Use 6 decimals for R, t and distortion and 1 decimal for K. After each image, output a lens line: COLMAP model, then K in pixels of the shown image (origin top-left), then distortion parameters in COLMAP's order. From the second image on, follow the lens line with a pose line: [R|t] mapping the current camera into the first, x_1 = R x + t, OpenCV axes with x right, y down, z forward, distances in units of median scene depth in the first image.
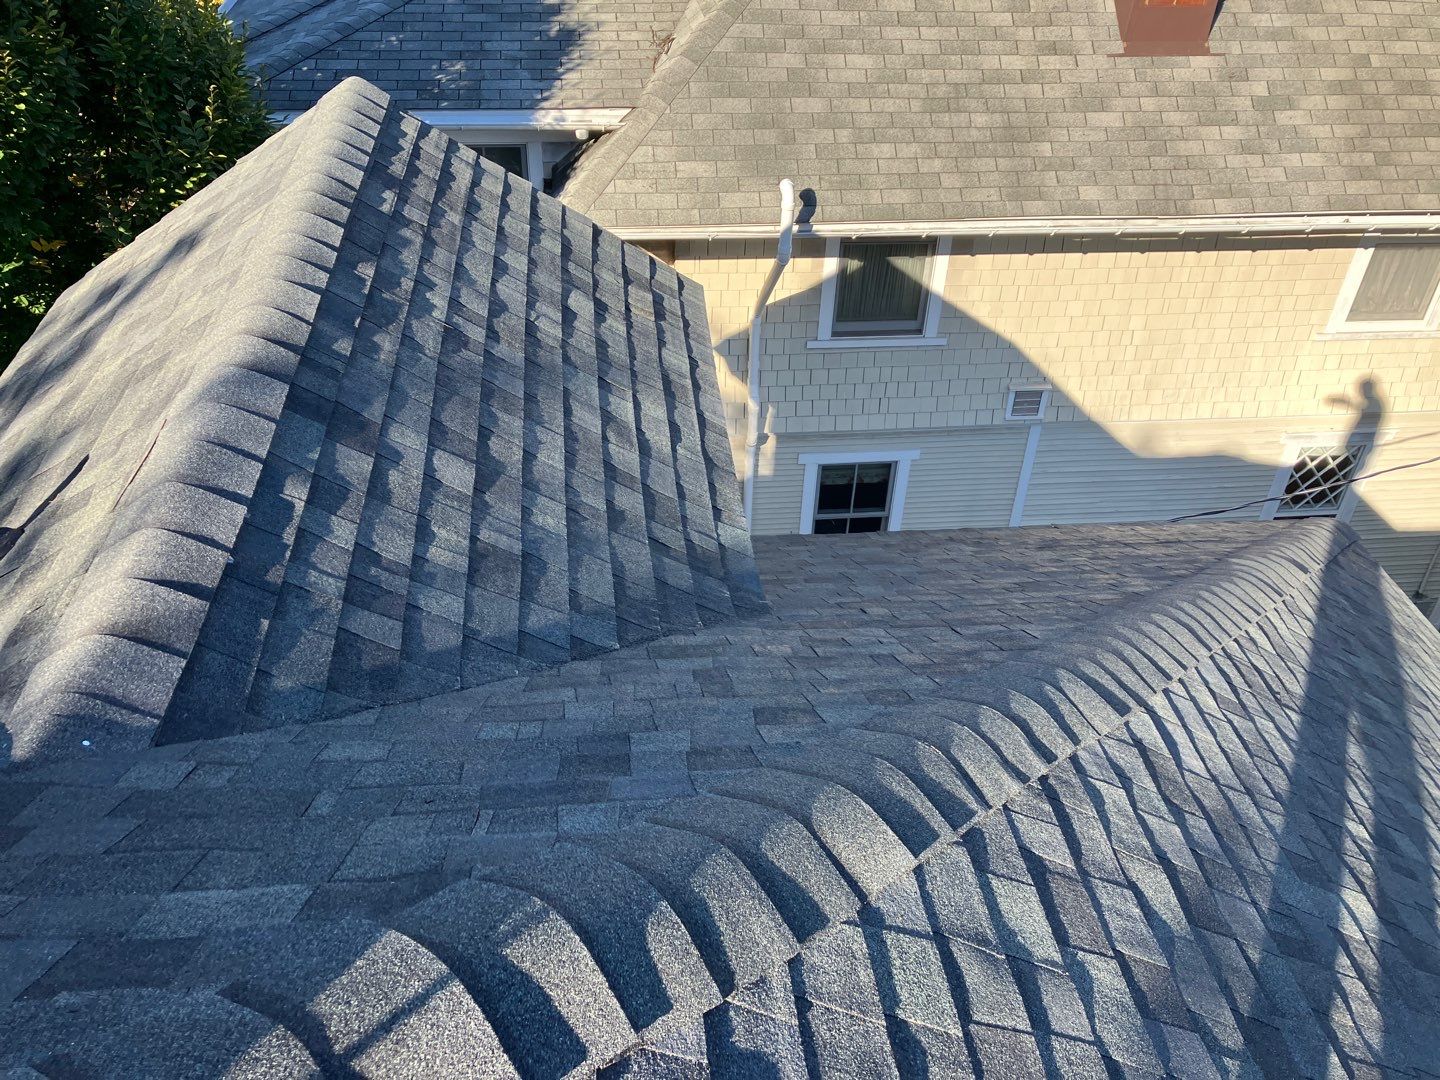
lens RADIAL K [[1160.9, 0, 719.9], [0, 1160.9, 544.8], [0, 0, 1]] dist [0.003644, 0.002584]
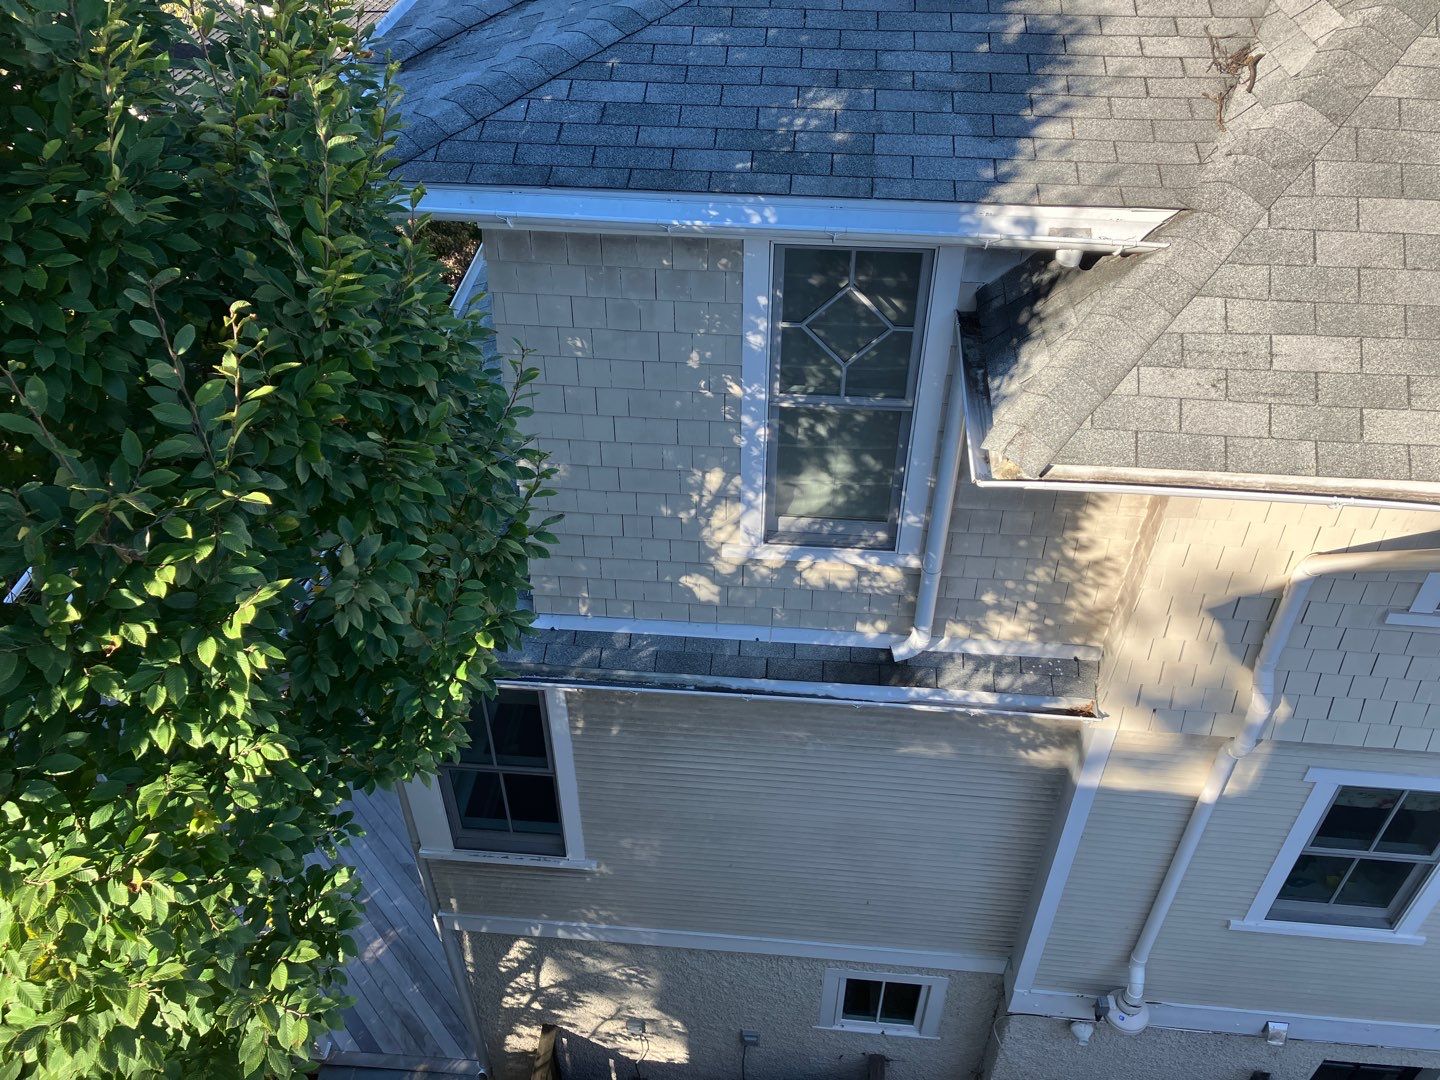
lens RADIAL K [[1160.9, 0, 717.7], [0, 1160.9, 537.8], [0, 0, 1]] dist [0.003644, 0.002584]
pose [[0.977342, 0.111919, -0.179655, -0.160052], [-0.102293, 0.992820, 0.062010, -0.245767], [0.185305, -0.042228, 0.981773, 0.473094]]
